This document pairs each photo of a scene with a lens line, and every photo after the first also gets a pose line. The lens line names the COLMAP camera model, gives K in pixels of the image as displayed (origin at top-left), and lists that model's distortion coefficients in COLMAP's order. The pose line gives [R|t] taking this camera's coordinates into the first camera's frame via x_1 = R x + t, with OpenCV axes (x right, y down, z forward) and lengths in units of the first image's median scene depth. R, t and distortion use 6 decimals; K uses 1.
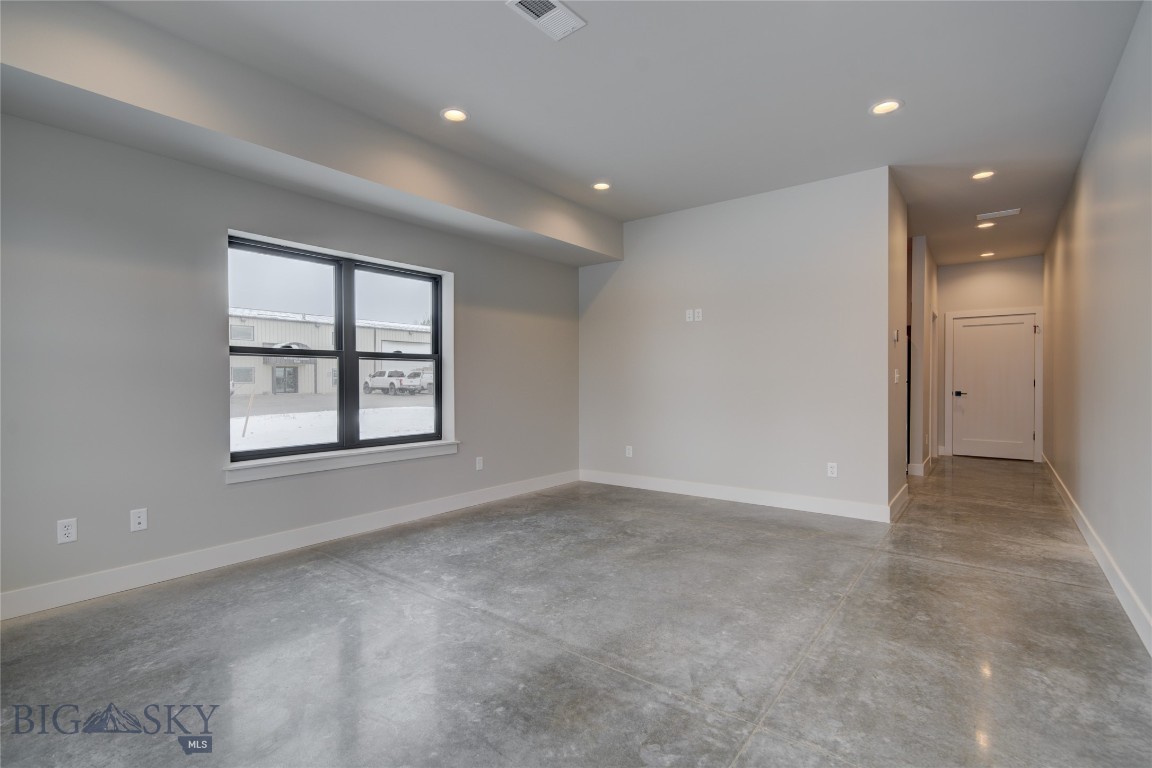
lens RADIAL K [[533.1, 0, 575.5], [0, 533.1, 384.2], [0, 0, 1]] dist [-0.000108, -0.000009]
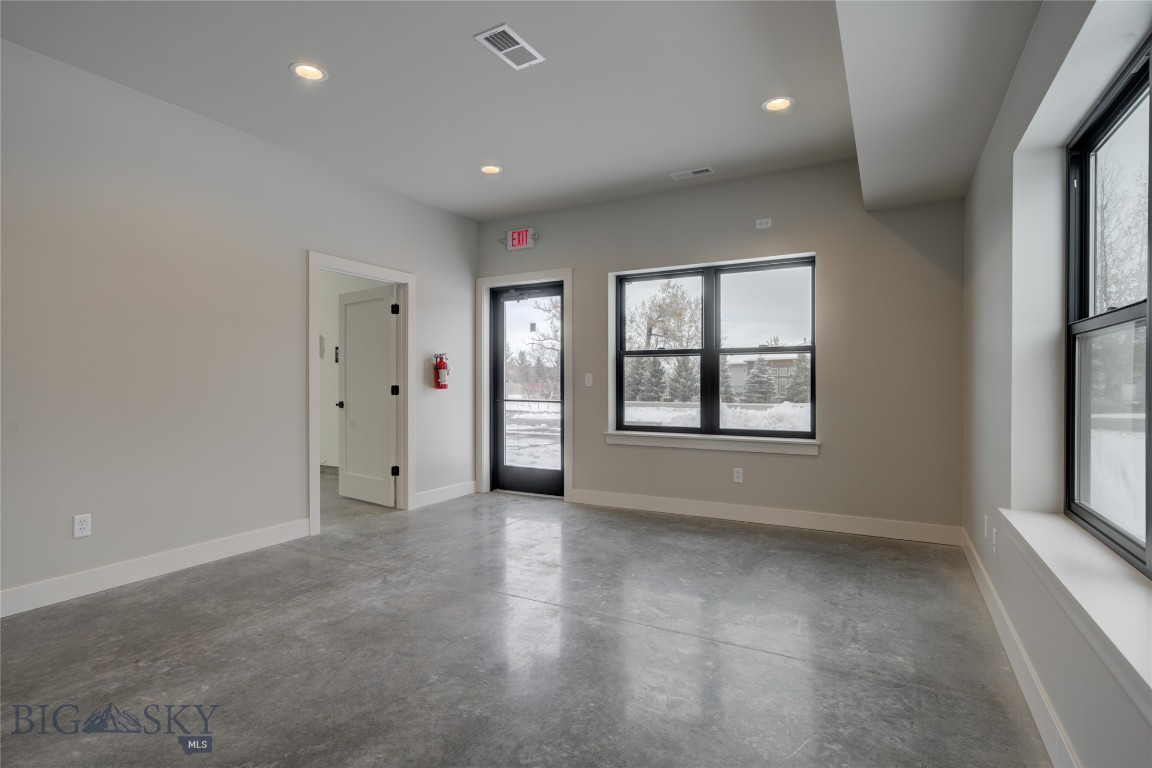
lens RADIAL K [[565.7, 0, 570.7], [0, 565.7, 383.7], [0, 0, 1]] dist [0.000245, 0.000148]
pose [[-0.988911, 0.006358, -0.148373, 0.001619], [0.004958, 0.999940, 0.009800, -0.017744], [0.148426, 0.008955, -0.988883, 2.140056]]
